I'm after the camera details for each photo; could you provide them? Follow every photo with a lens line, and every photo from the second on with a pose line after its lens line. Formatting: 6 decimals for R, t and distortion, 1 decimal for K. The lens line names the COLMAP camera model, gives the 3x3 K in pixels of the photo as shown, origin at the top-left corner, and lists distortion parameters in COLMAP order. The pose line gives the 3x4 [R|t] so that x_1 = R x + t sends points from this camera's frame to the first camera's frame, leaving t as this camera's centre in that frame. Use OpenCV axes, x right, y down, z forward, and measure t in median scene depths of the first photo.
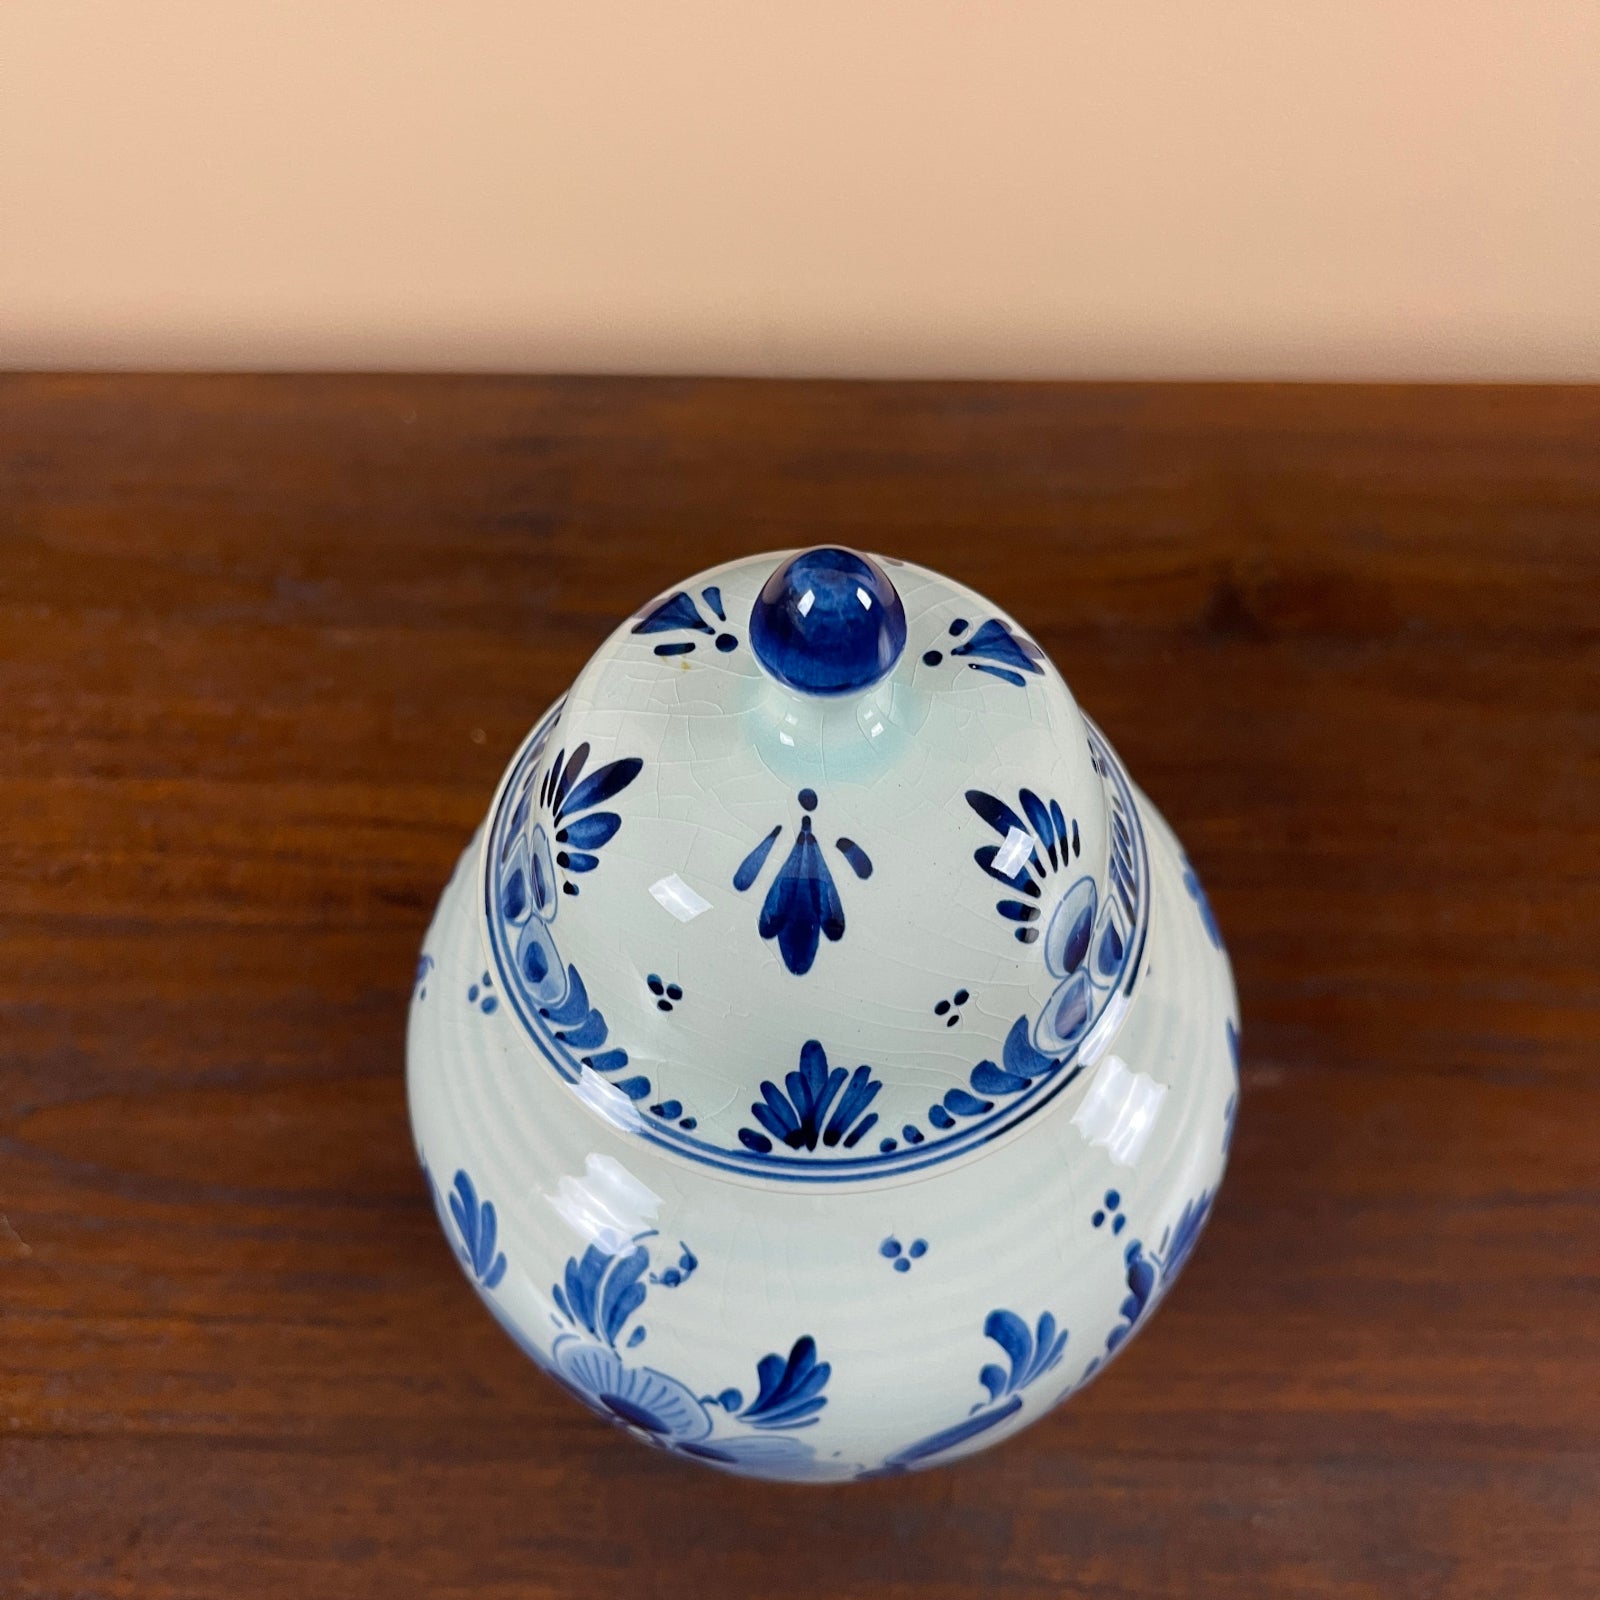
lens RADIAL K [[1672.5, 0, 798.3], [0, 1672.5, 792.0], [0, 0, 1]] dist [0.062903, -0.115878]
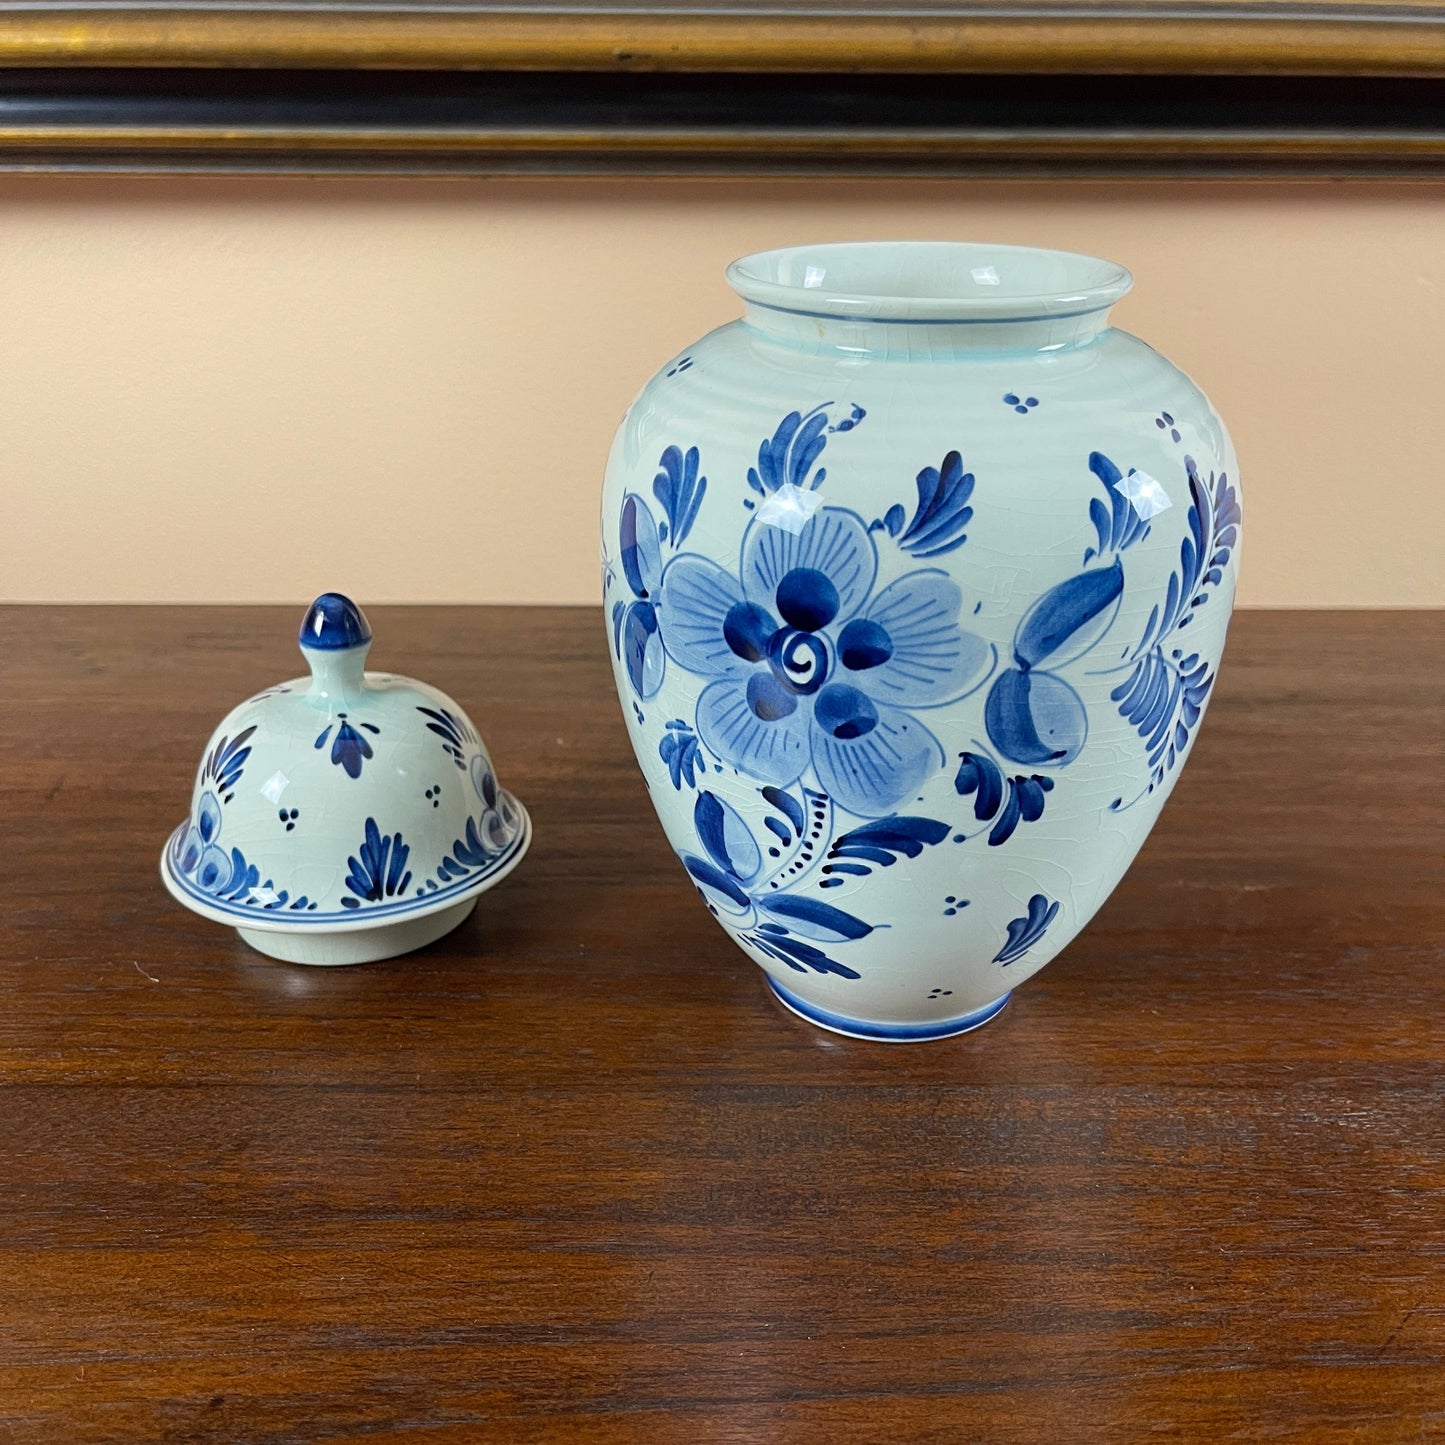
lens RADIAL K [[1497.5, 0, 696.7], [0, 1497.5, 729.8], [0, 0, 1]] dist [0.111952, -0.247210]
pose [[0.999830, 0.001666, 0.018356, -0.209342], [0.008892, 0.828735, -0.559571, 1.122182], [-0.016145, 0.559639, 0.828579, 0.156650]]
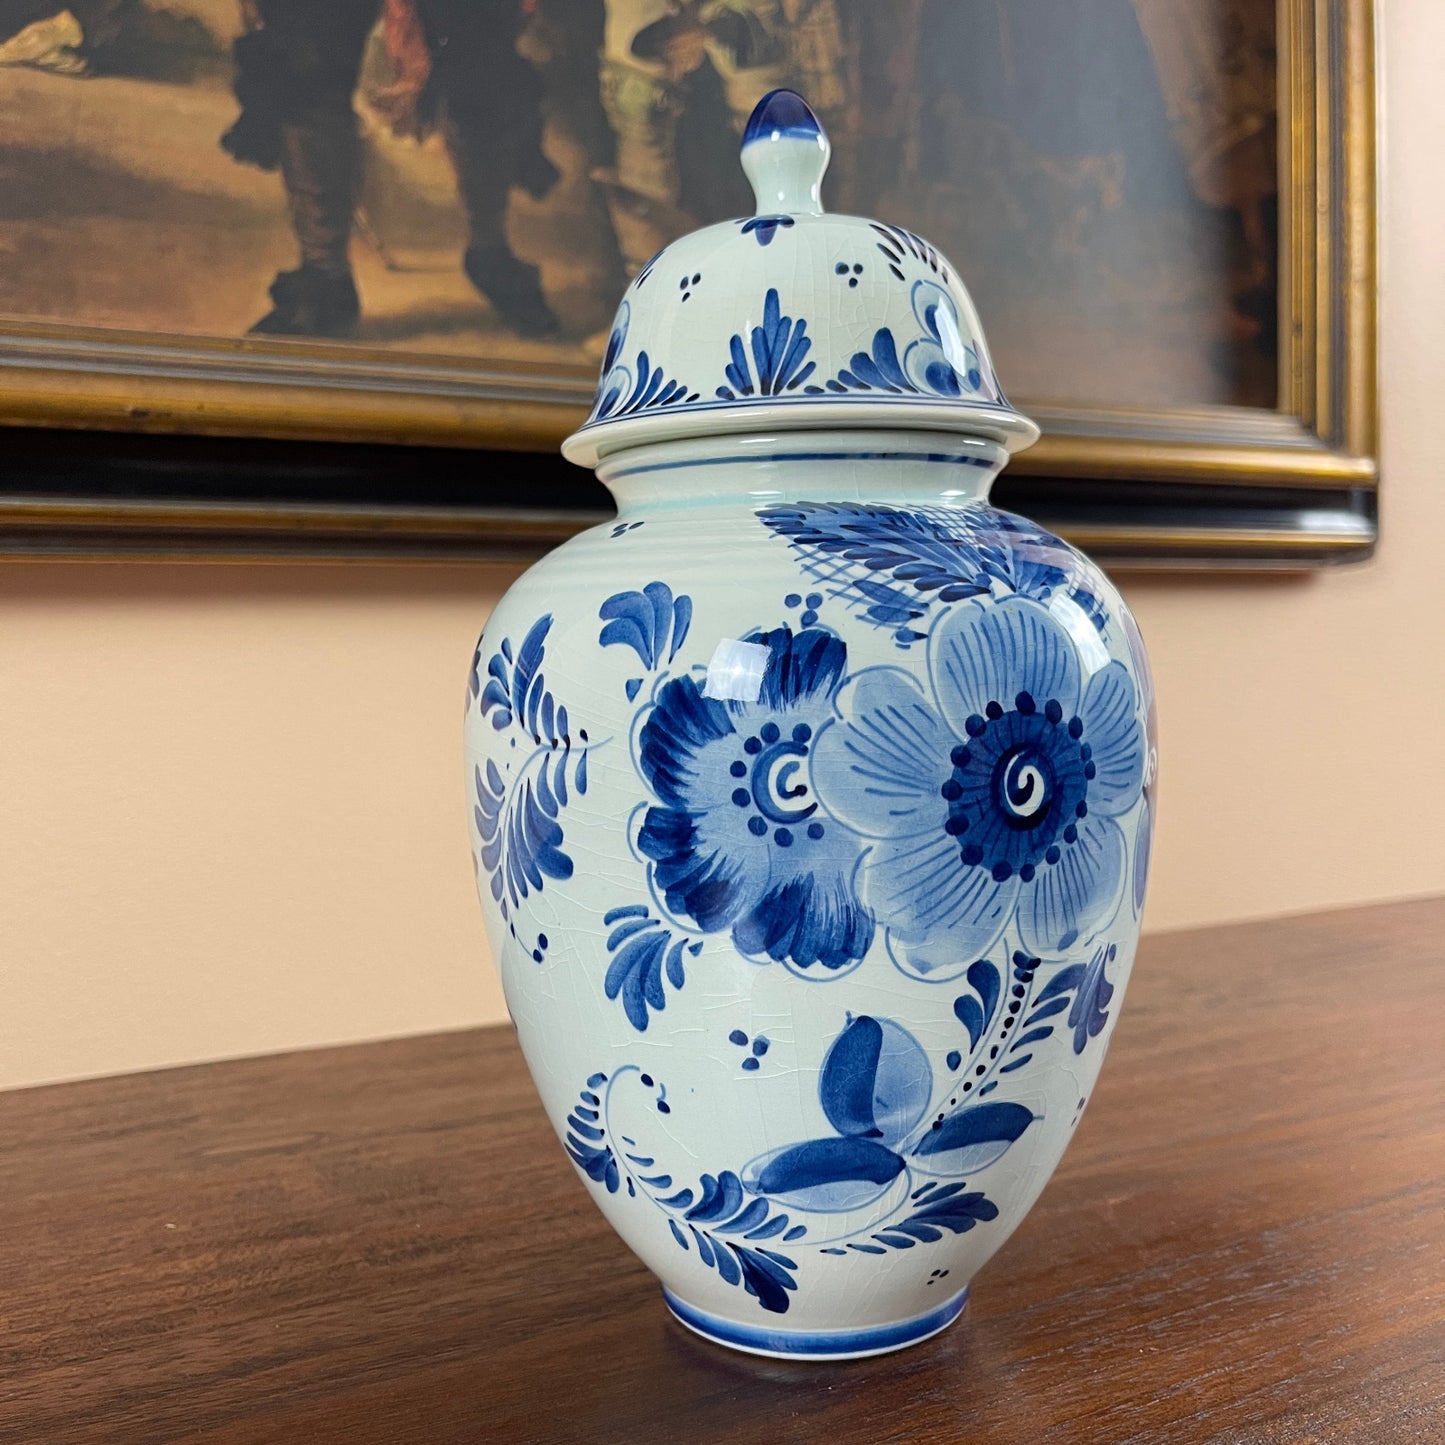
lens RADIAL K [[1512.7, 0, 719.6], [0, 1512.7, 740.1], [0, 0, 1]] dist [0.032355, -0.046469]
pose [[0.884430, -0.042920, 0.464696, -0.565463], [0.402048, 0.575653, -0.712026, 0.947552], [-0.236943, 0.816567, 0.526381, 0.634650]]
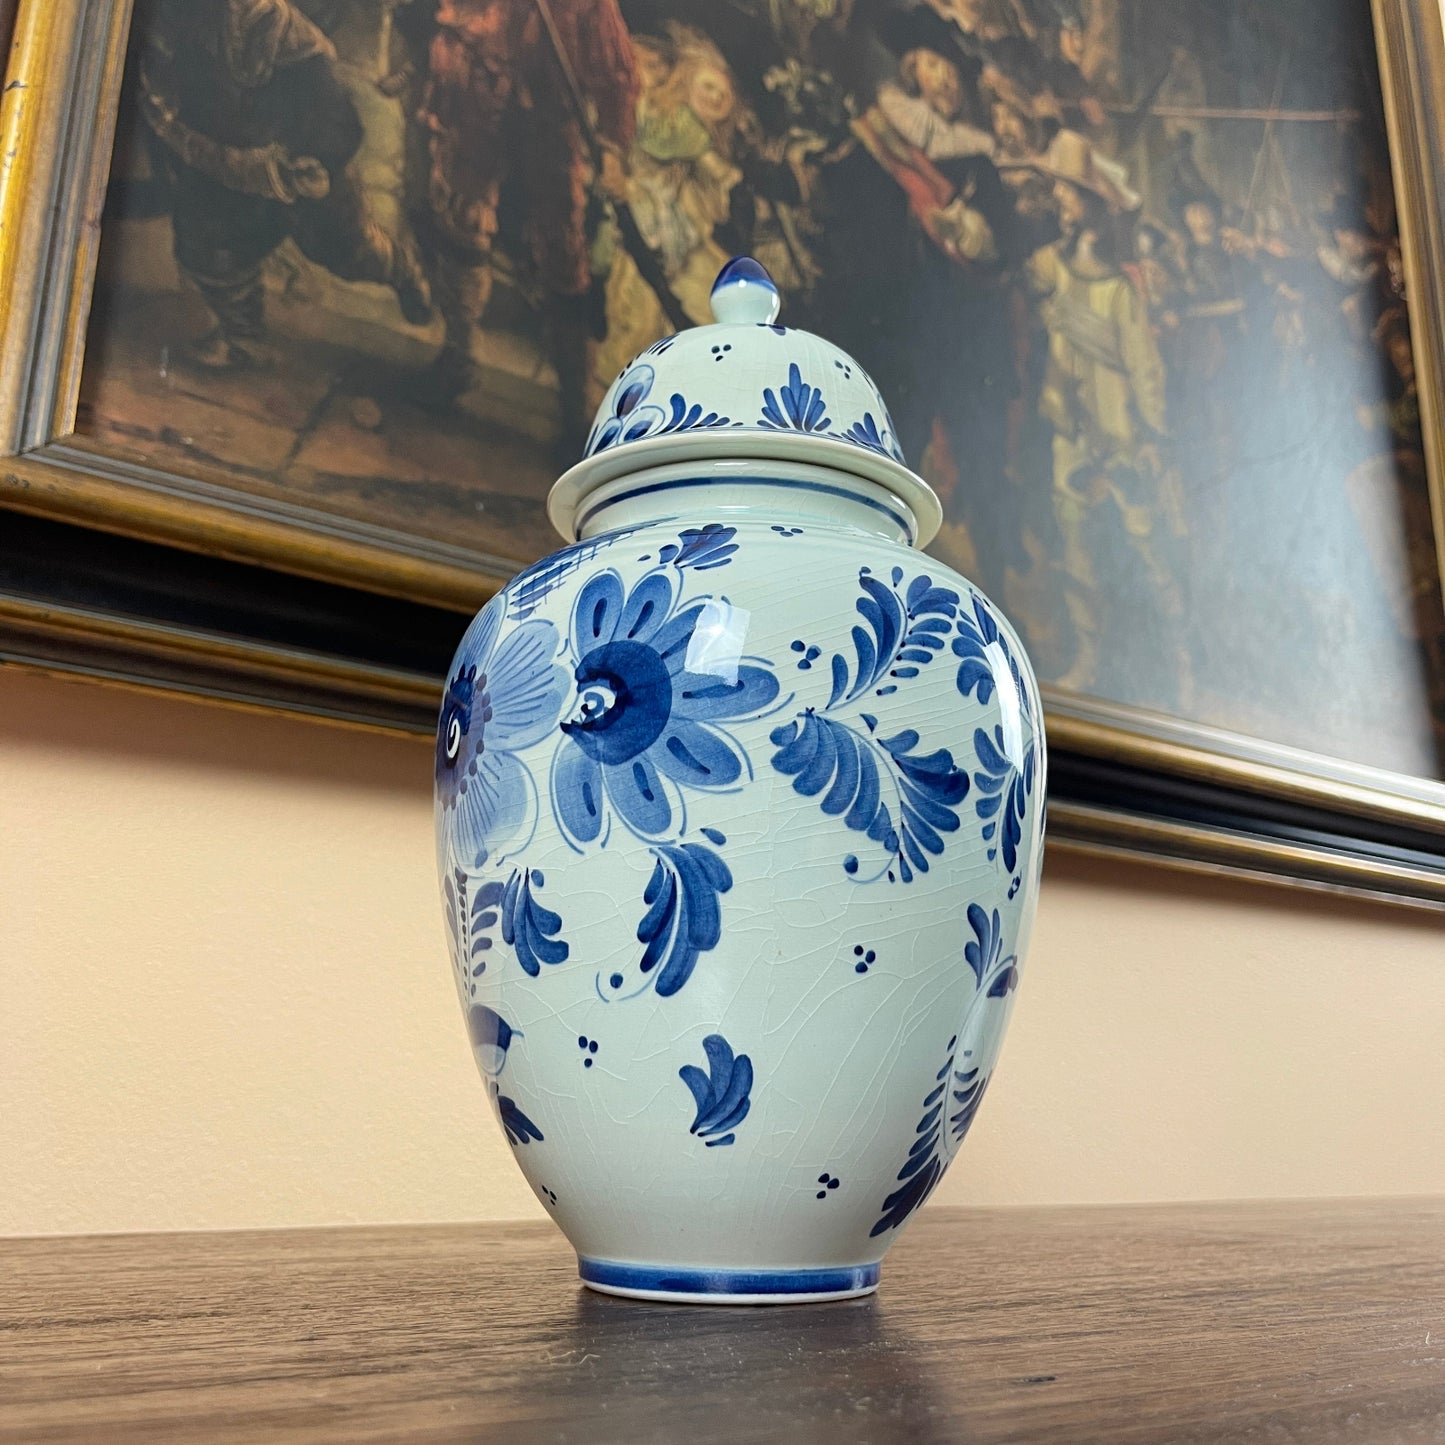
lens RADIAL K [[1510.5, 0, 721.0], [0, 1510.5, 715.3], [0, 0, 1]] dist [0.062903, -0.115878]
pose [[0.498099, -0.195426, -0.844811, 1.353090], [-0.746078, 0.399906, -0.532394, 0.836559], [0.441889, 0.895480, 0.053390, 1.176341]]
